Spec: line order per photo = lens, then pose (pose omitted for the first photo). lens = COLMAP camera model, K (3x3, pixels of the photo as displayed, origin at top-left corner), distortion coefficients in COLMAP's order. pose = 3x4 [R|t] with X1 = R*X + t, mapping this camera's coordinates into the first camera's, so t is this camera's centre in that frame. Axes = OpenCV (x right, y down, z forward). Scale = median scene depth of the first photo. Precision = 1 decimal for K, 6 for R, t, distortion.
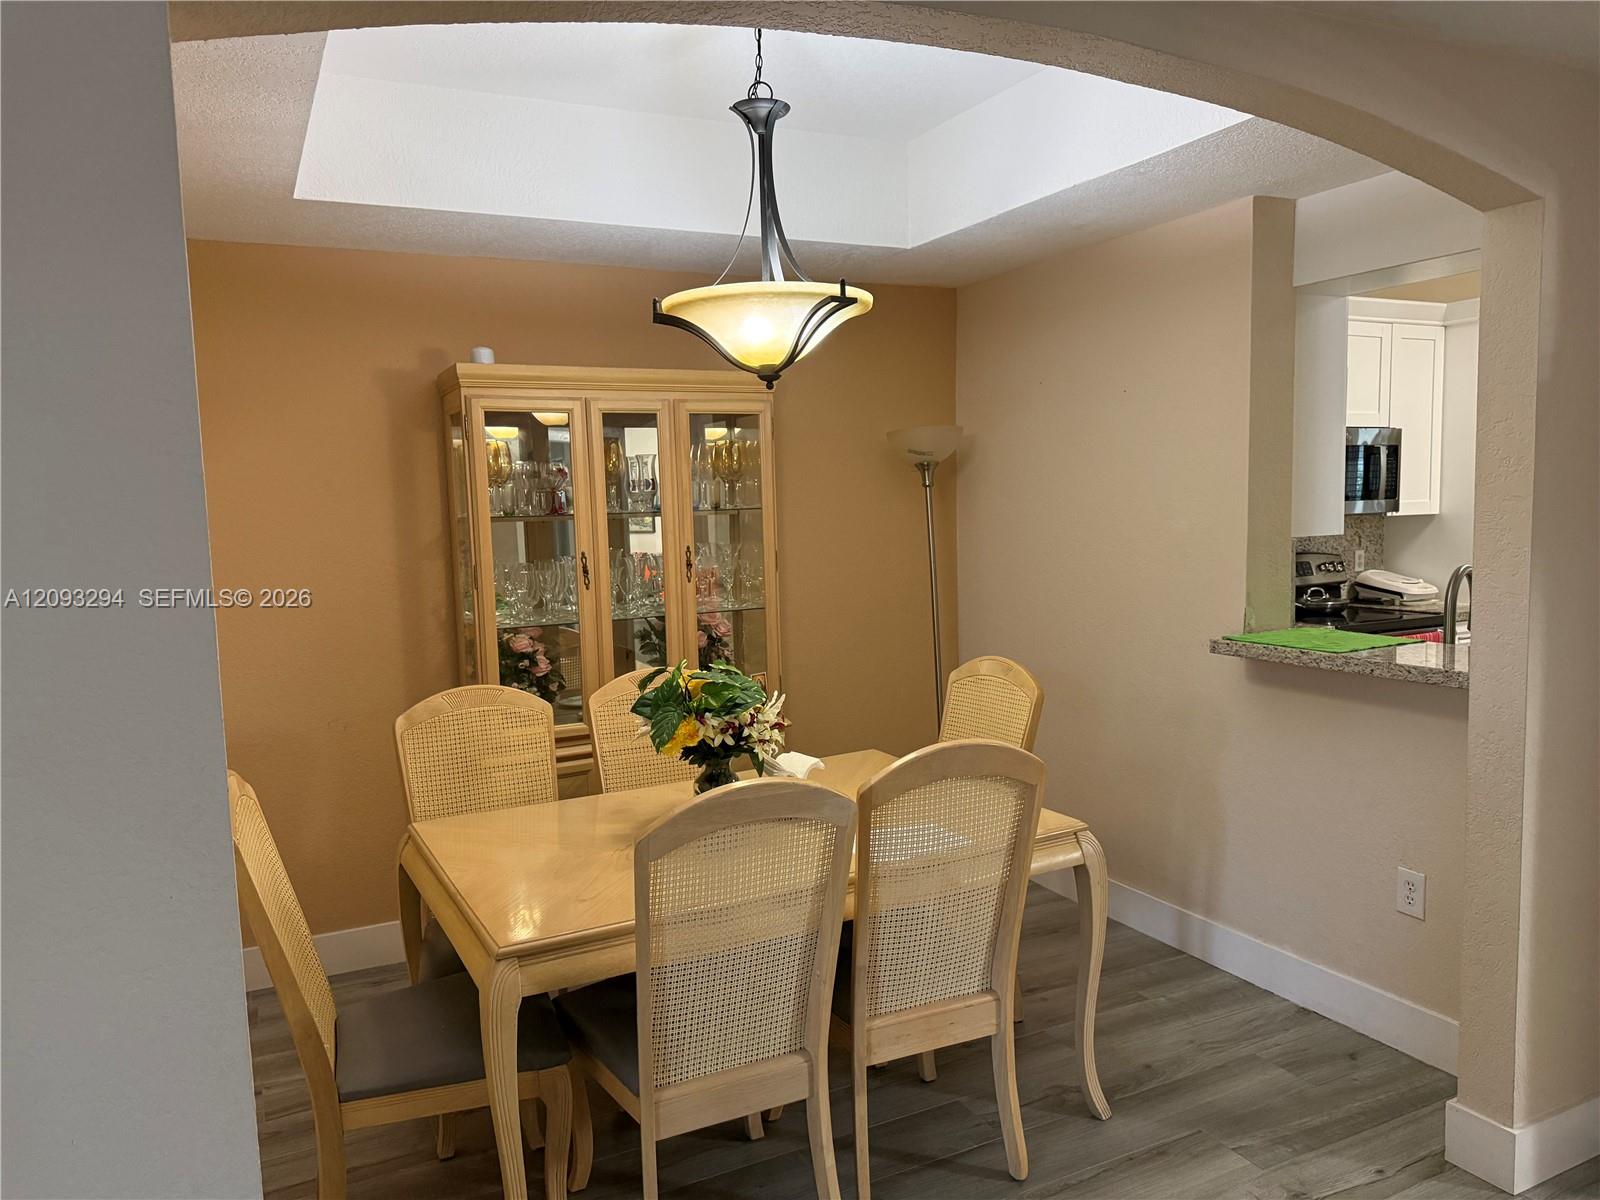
lens RADIAL K [[1129.0, 0, 797.6], [0, 1129.0, 599.2], [0, 0, 1]] dist [0.037105, -0.060154]
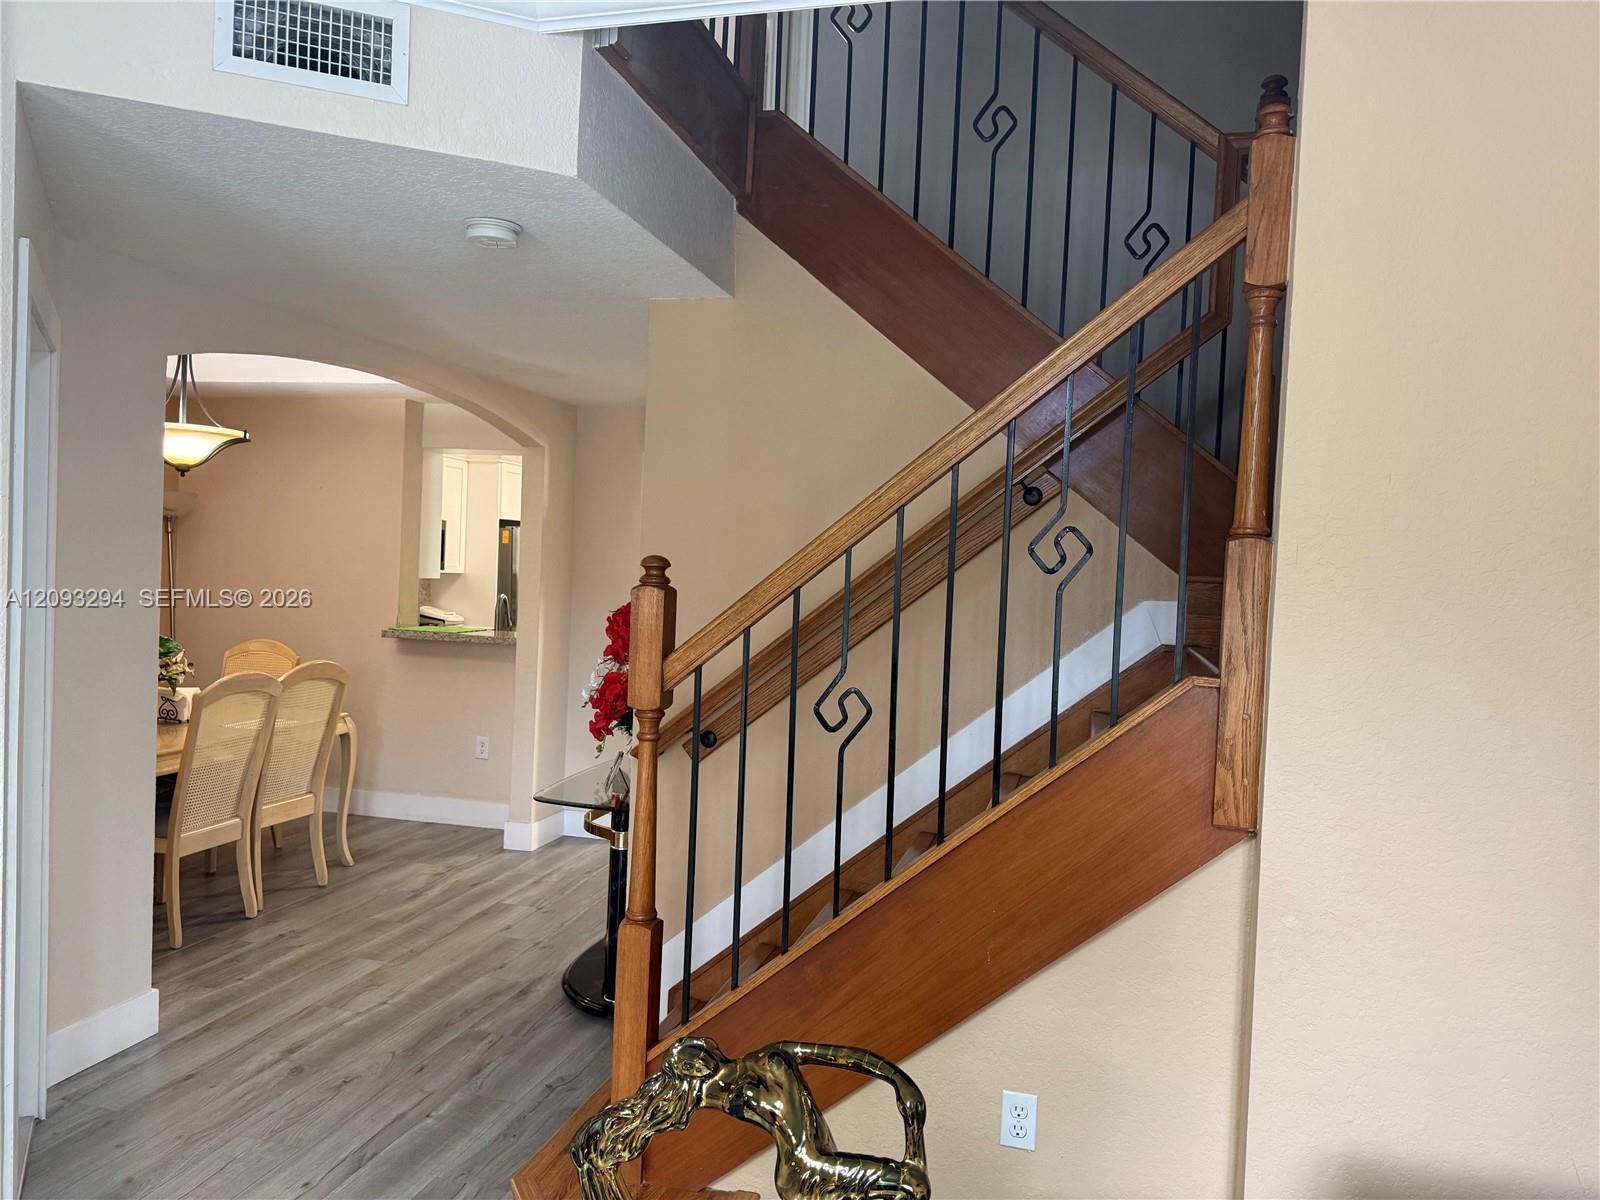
lens RADIAL K [[1129.0, 0, 792.6], [0, 1129.0, 589.3], [0, 0, 1]] dist [0.037105, -0.060154]
pose [[0.654486, 0.042731, 0.754866, -0.741602], [0.006542, 0.998044, -0.062168, 0.109054], [-0.756046, 0.045626, 0.652926, -0.893563]]
